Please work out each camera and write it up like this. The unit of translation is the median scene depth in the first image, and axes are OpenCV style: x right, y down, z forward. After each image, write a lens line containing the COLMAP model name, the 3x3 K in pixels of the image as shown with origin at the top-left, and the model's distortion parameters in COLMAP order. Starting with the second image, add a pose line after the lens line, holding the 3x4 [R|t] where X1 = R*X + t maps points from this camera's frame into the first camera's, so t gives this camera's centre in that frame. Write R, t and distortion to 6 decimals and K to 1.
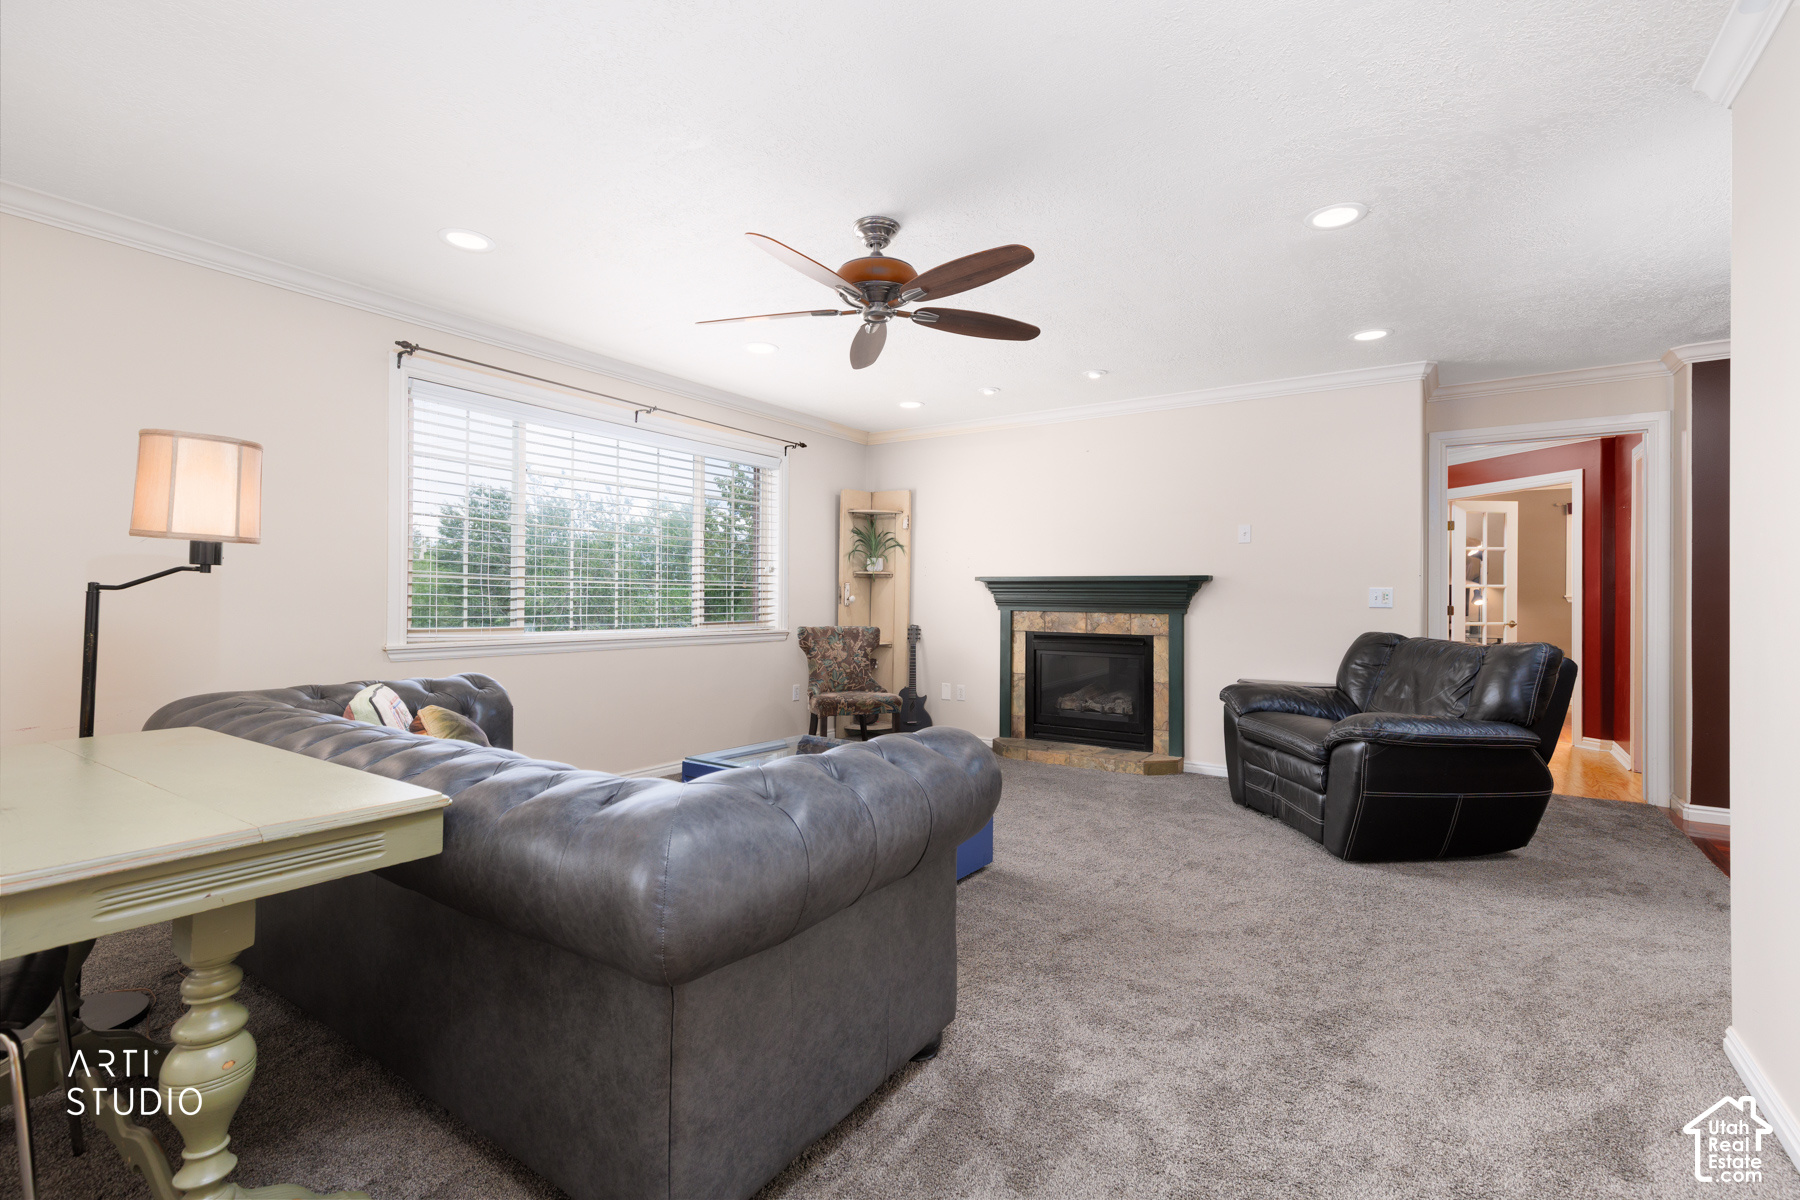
lens RADIAL K [[804.7, 0, 902.8], [0, 804.7, 594.9], [0, 0, 1]] dist [0.016279, -0.004405]
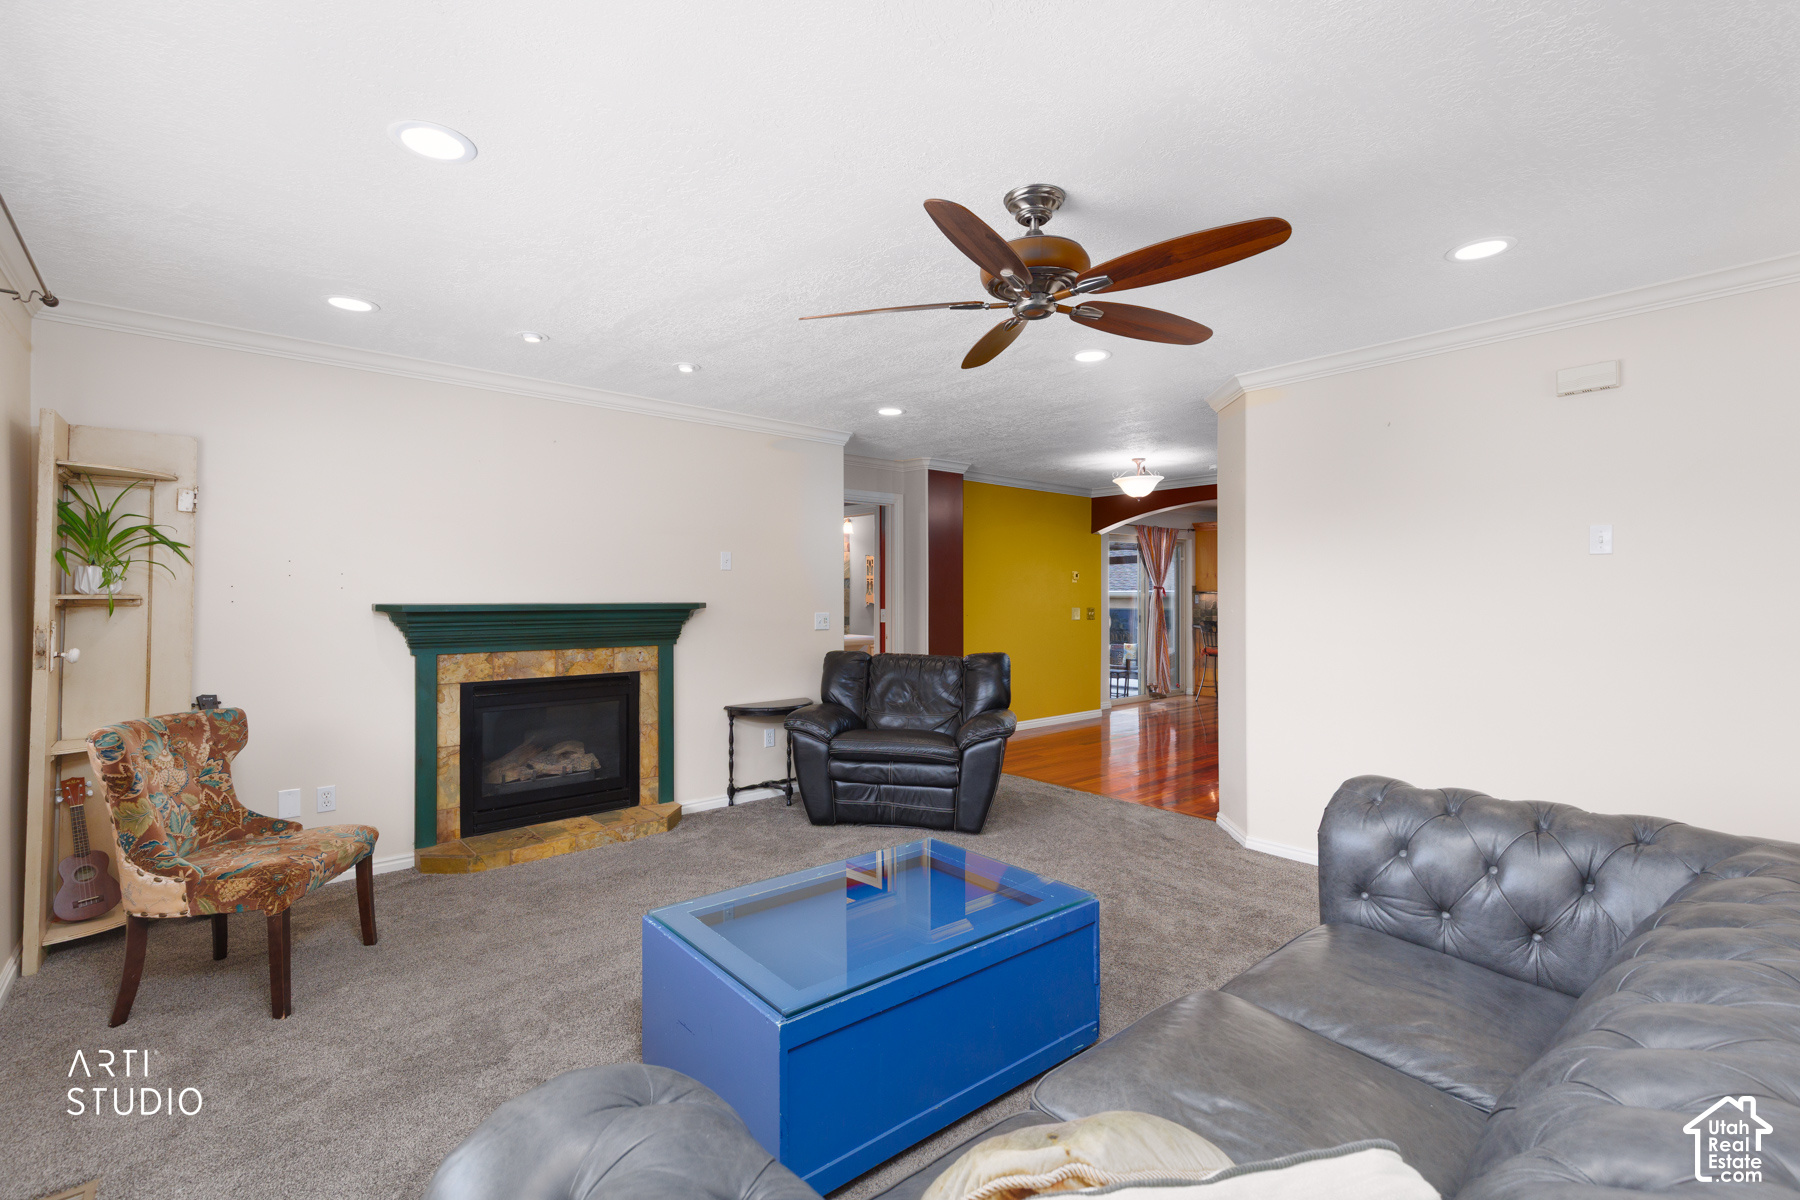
lens RADIAL K [[804.7, 0, 902.8], [0, 804.7, 594.9], [0, 0, 1]] dist [0.016279, -0.004405]
pose [[0.261518, -0.006641, 0.965176, -0.437477], [0.002096, 0.999978, 0.006312, -0.035685], [-0.965196, 0.000372, 0.261526, 0.479222]]
